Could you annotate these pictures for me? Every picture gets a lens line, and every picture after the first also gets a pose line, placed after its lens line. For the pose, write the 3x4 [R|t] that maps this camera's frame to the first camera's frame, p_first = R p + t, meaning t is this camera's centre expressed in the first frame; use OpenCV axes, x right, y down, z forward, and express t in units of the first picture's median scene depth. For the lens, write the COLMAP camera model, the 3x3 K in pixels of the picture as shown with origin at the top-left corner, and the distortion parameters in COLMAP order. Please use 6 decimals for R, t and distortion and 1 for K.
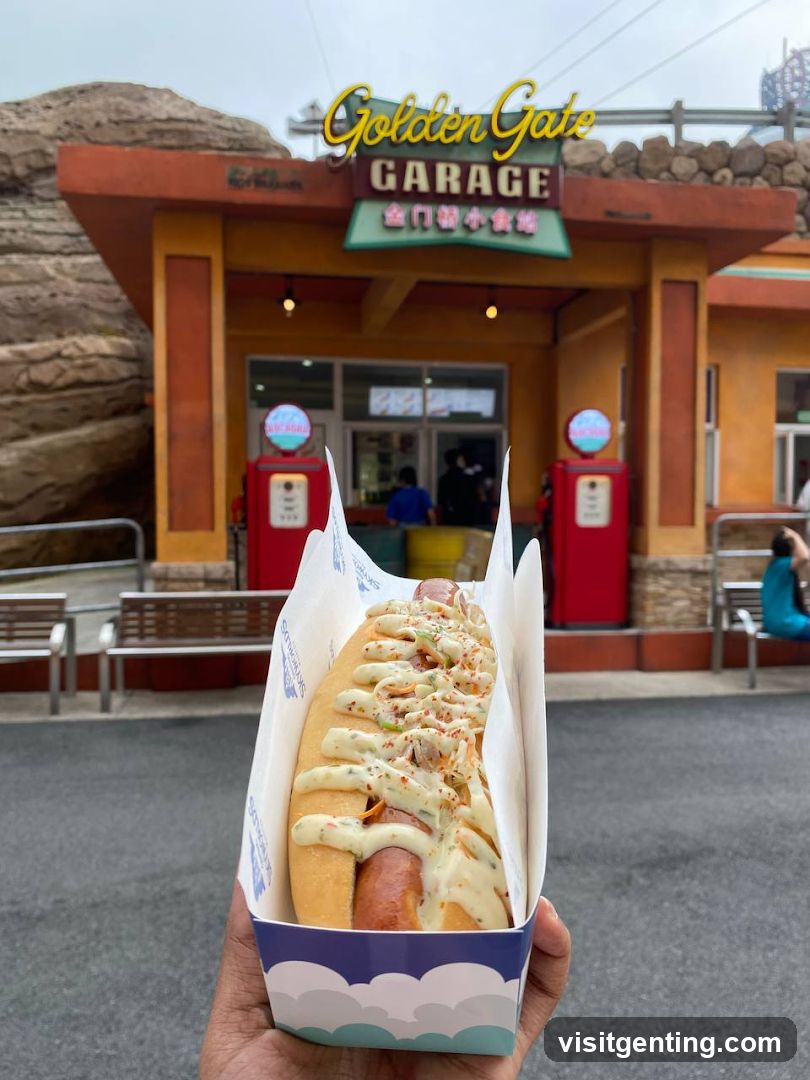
lens RADIAL K [[847.3, 0, 405.0], [0, 847.3, 540.0], [0, 0, 1]] dist [-0.004432, 0.018640]
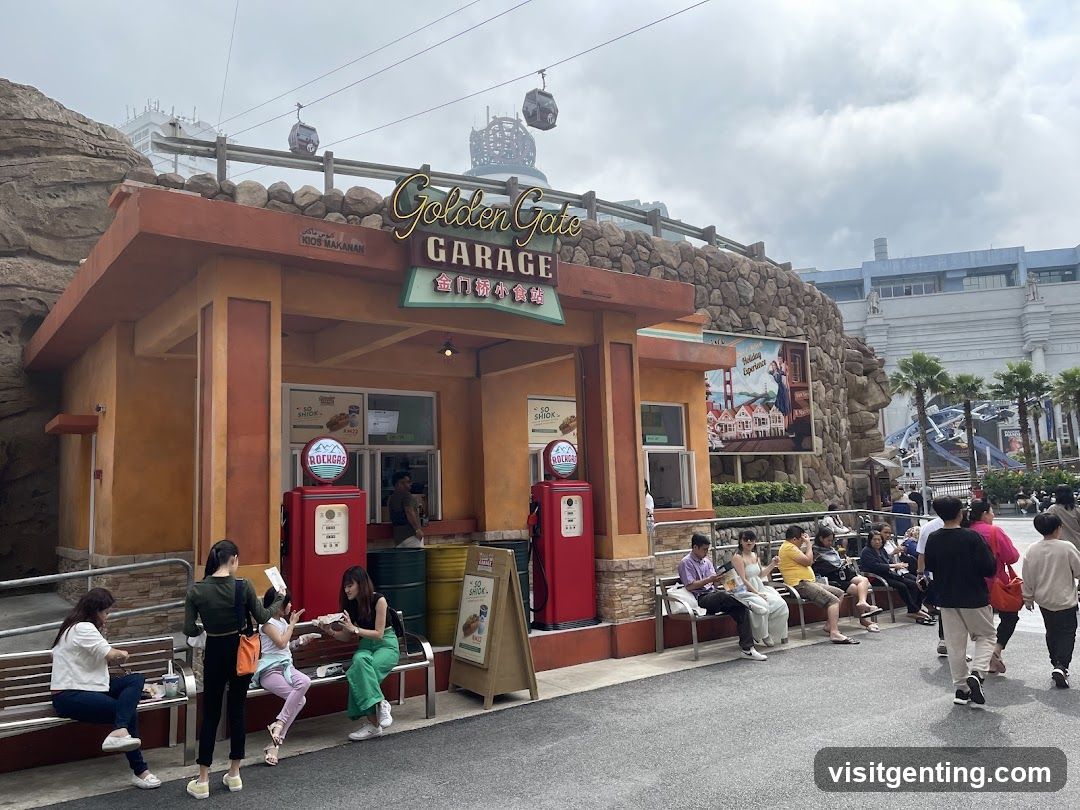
lens RADIAL K [[826.9, 0, 540.0], [0, 826.9, 405.0], [0, 0, 1]] dist [0.085533, -0.113259]
pose [[0.890232, 0.020861, 0.455029, -0.374241], [0.050894, 0.988140, -0.144874, -0.034852], [-0.452655, 0.152130, 0.878613, -0.048807]]
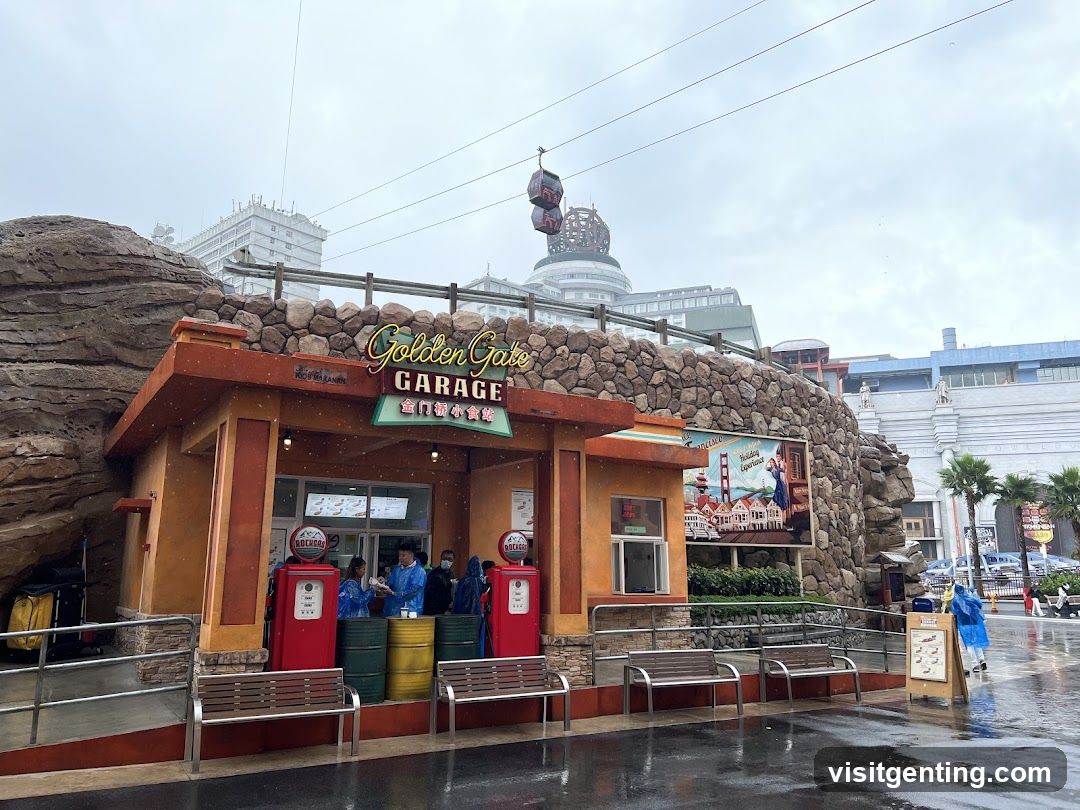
lens RADIAL K [[819.2, 0, 540.0], [0, 819.2, 405.0], [0, 0, 1]] dist [0.090329, -0.117162]
pose [[0.926034, 0.081096, 0.368625, -0.301833], [0.010659, 0.970637, -0.240312, -0.025390], [-0.377290, 0.226467, 0.897979, -0.371148]]
